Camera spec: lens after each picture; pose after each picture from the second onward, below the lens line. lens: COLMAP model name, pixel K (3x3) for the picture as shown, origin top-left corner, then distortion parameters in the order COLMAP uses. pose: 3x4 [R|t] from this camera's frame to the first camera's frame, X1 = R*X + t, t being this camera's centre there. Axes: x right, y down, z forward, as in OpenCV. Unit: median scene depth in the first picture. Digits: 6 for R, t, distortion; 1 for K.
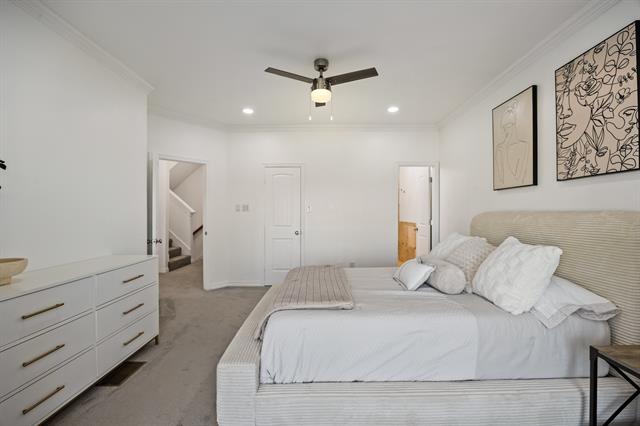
lens RADIAL K [[297.9, 0, 320.6], [0, 297.9, 213.9], [0, 0, 1]] dist [0.000216, 0.000028]
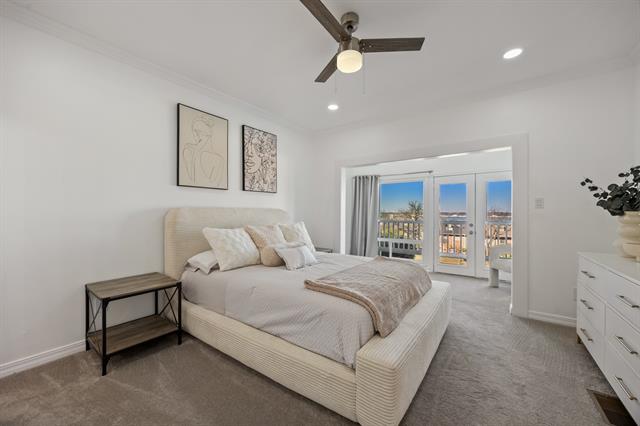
lens RADIAL K [[247.8, 0, 320.6], [0, 247.8, 213.5], [0, 0, 1]] dist [-0.001219, -0.000098]
pose [[-0.793990, -0.002101, 0.607928, -0.473282], [-0.002748, 0.999996, -0.000132, 0.023393], [-0.607925, -0.001775, -0.793992, 2.112299]]
